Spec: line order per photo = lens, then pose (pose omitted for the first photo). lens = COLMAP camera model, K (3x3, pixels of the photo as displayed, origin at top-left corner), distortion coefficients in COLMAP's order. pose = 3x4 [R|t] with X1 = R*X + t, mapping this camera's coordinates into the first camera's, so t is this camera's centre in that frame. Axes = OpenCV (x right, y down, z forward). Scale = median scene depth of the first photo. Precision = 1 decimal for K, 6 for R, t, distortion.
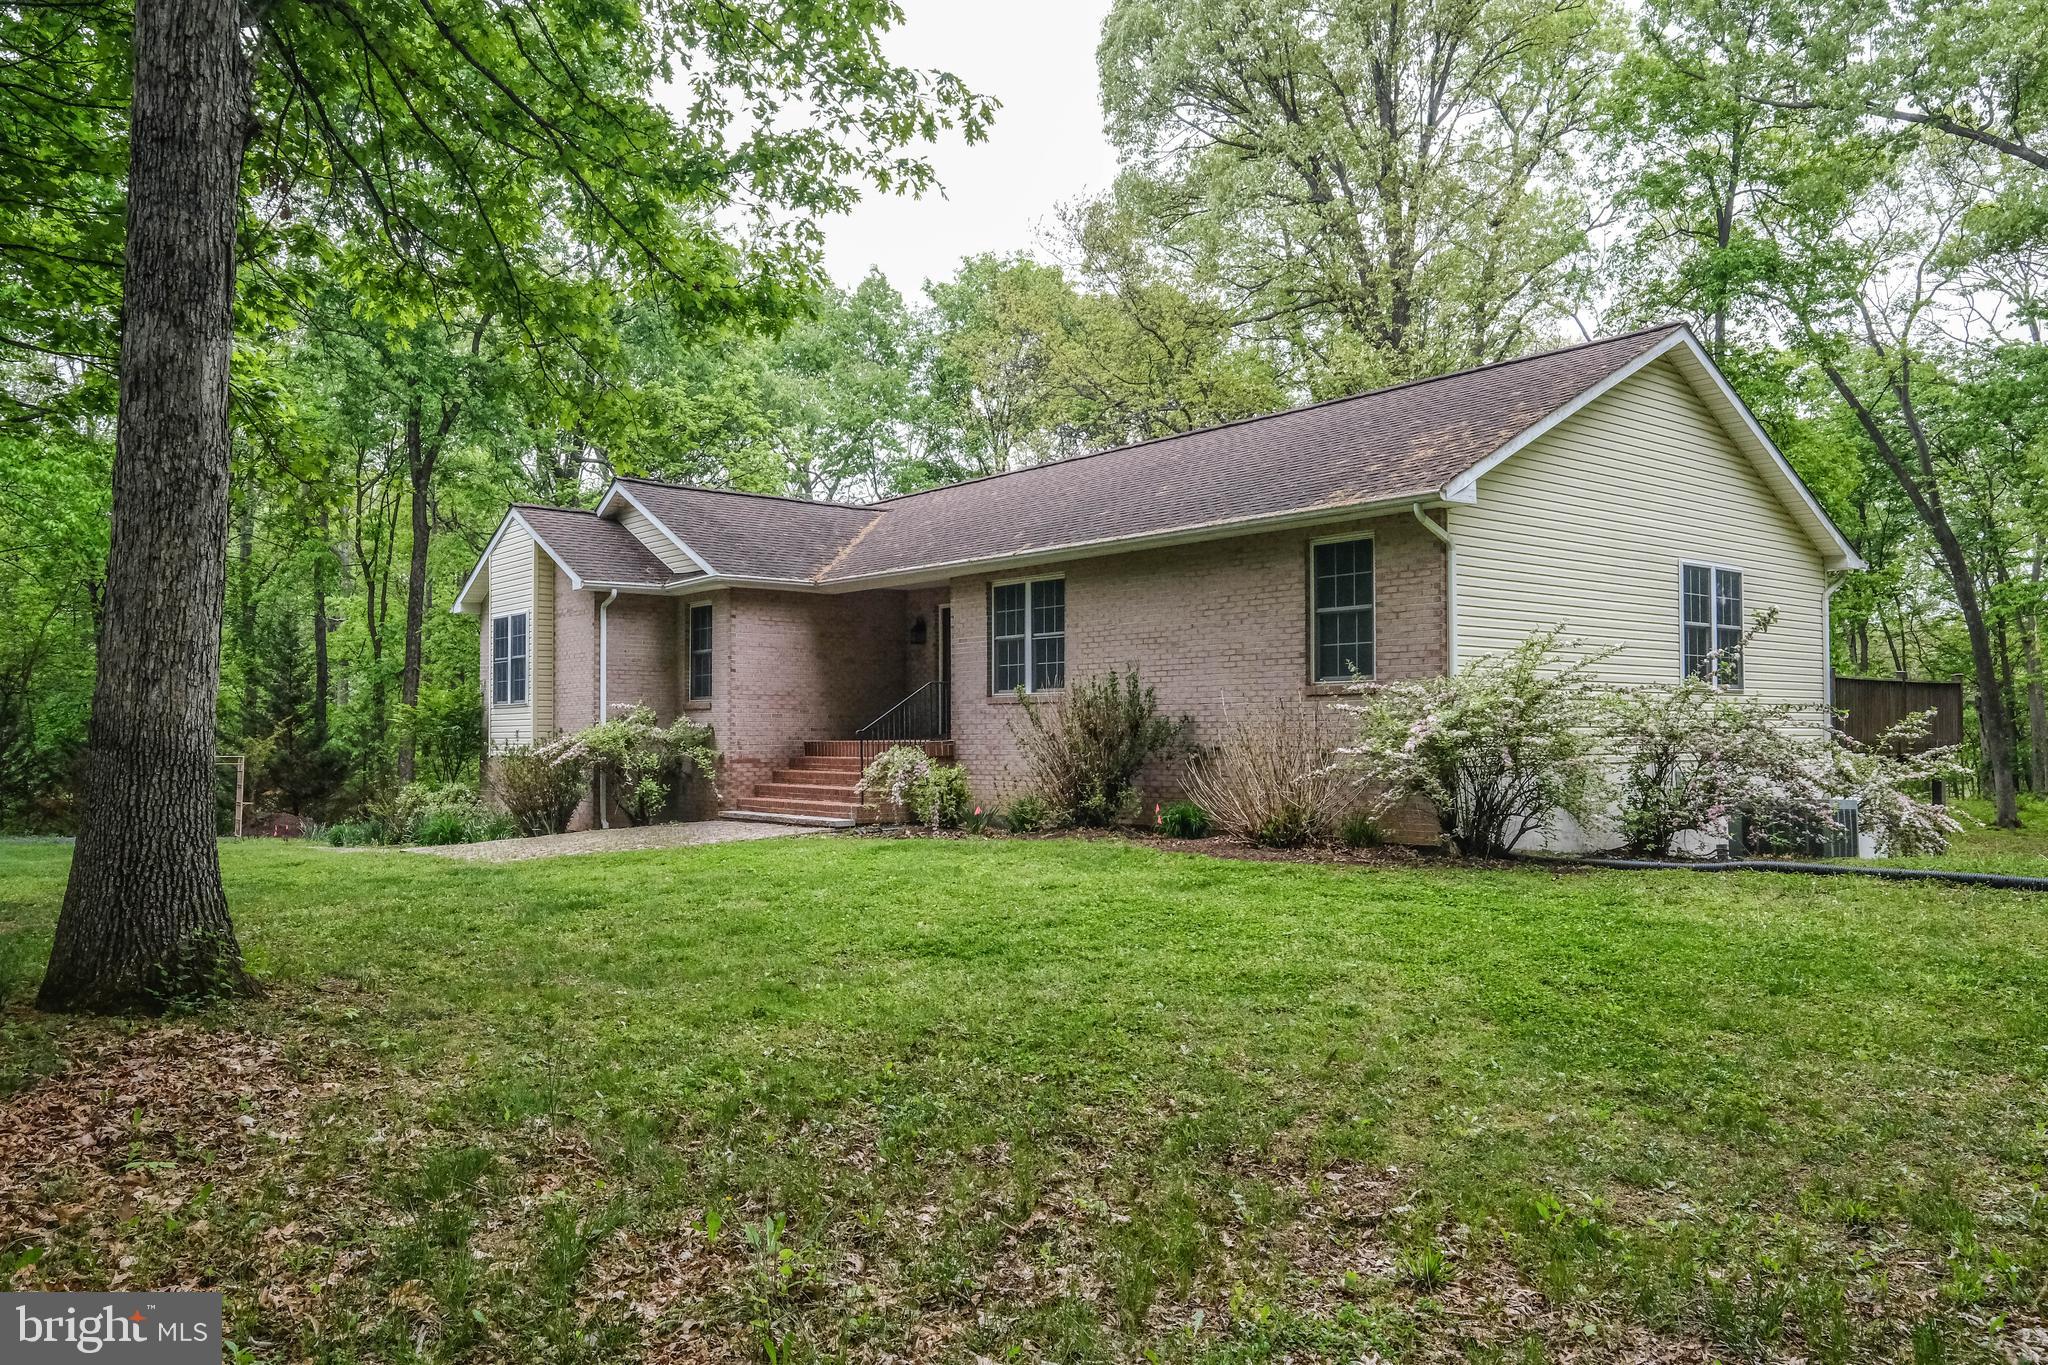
lens RADIAL K [[1485.2, 0, 1024.0], [0, 1485.2, 682.5], [0, 0, 1]] dist [0.000094, 0.000010]
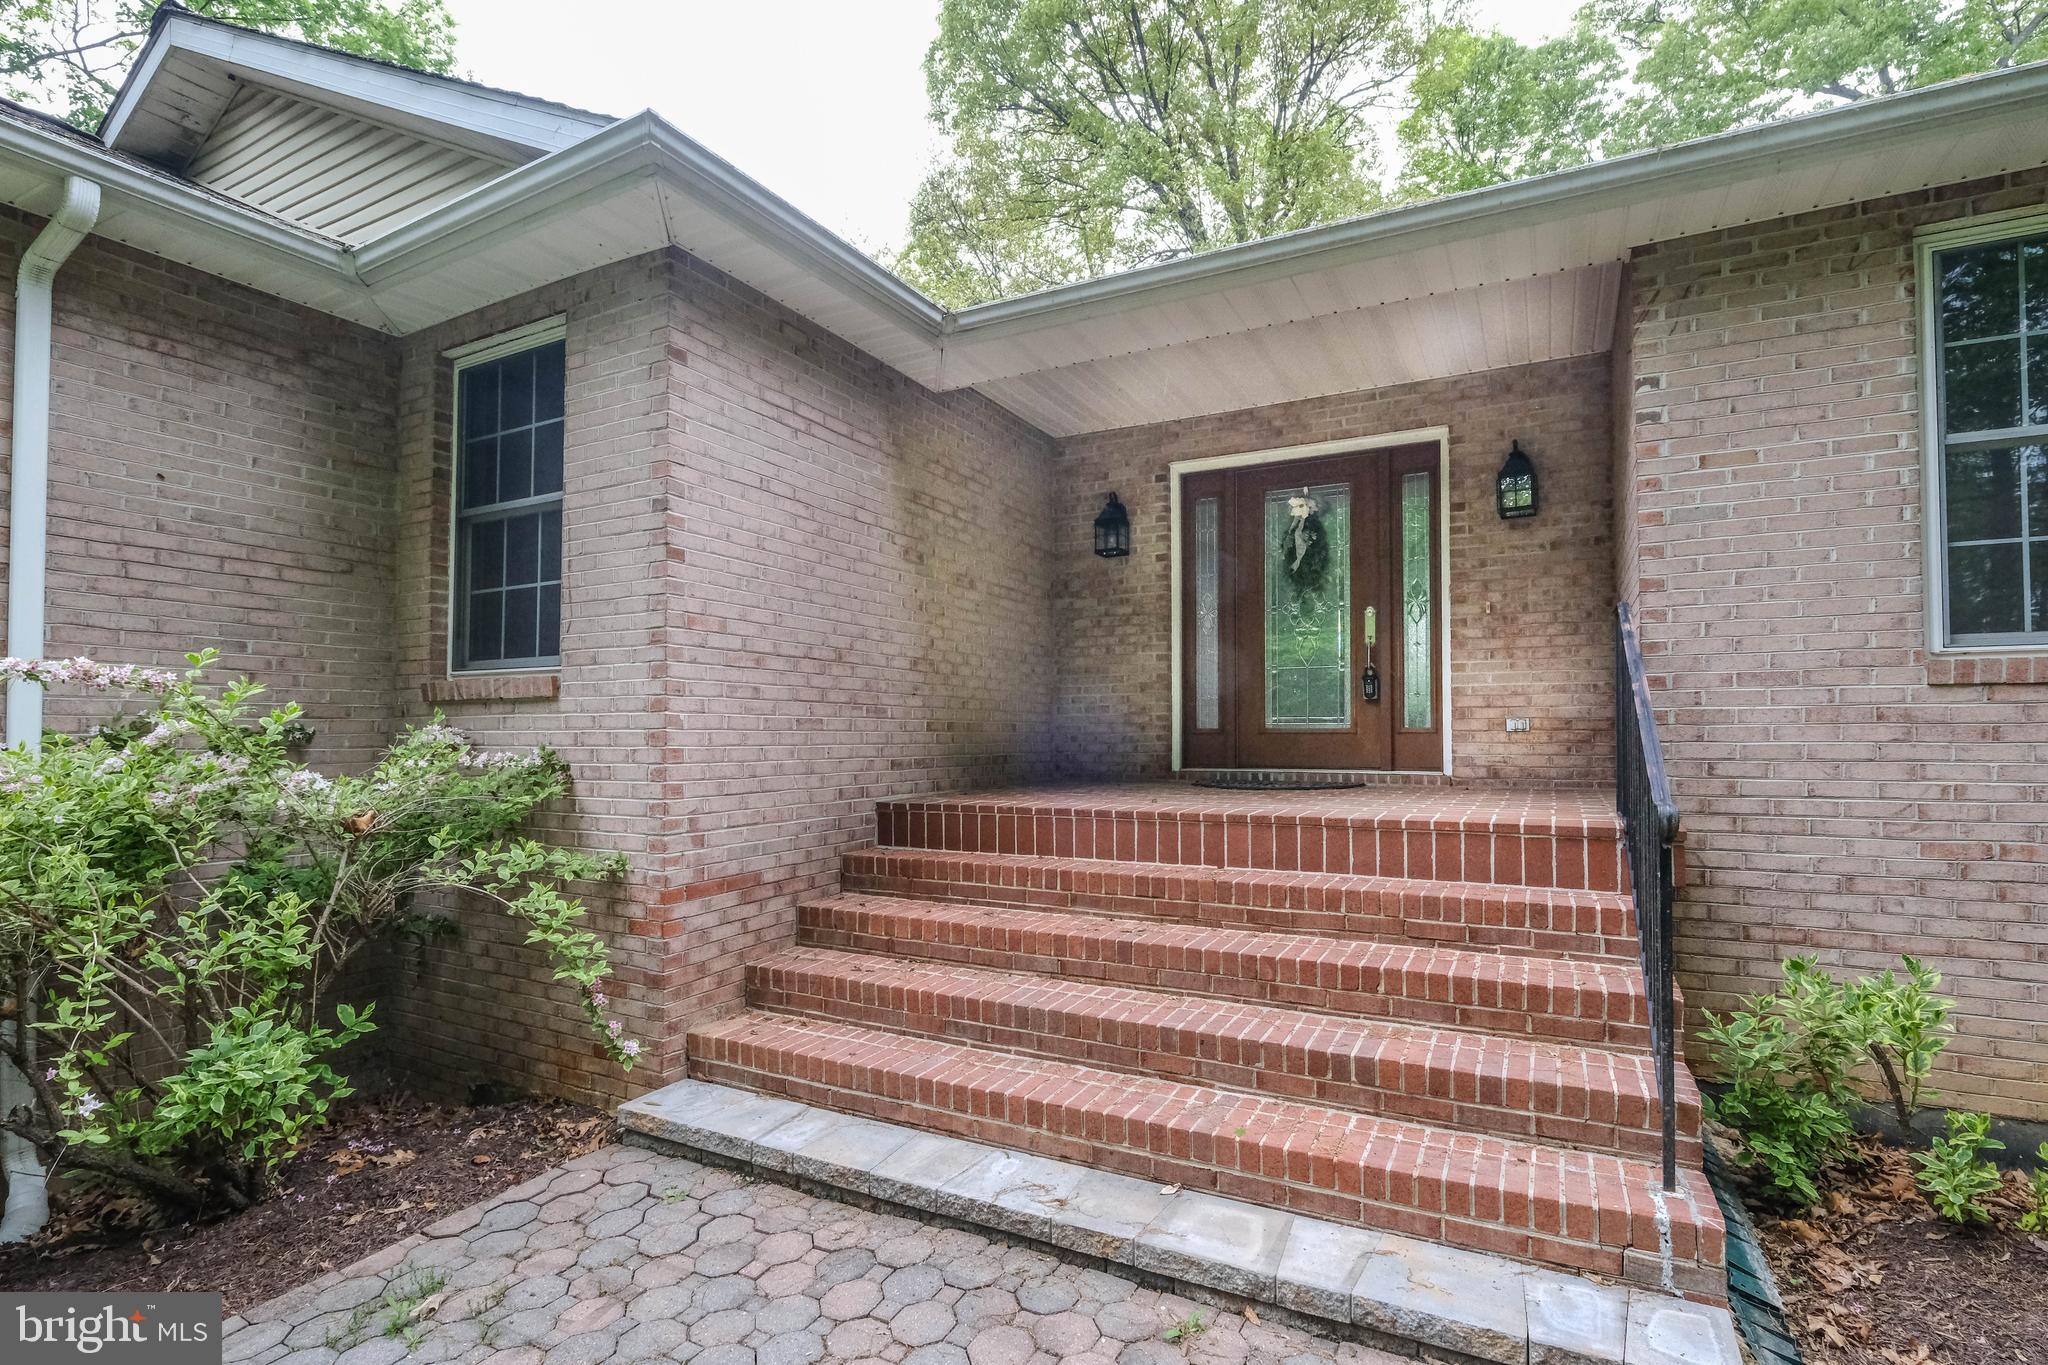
lens RADIAL K [[821.5, 0, 1025.9], [0, 821.5, 715.0], [0, 0, 1]] dist [-0.000836, -0.000101]
pose [[0.892484, 0.012441, 0.450907, -0.202568], [-0.014589, 0.999893, 0.001288, 0.019449], [-0.450843, -0.007728, 0.892570, 0.826269]]
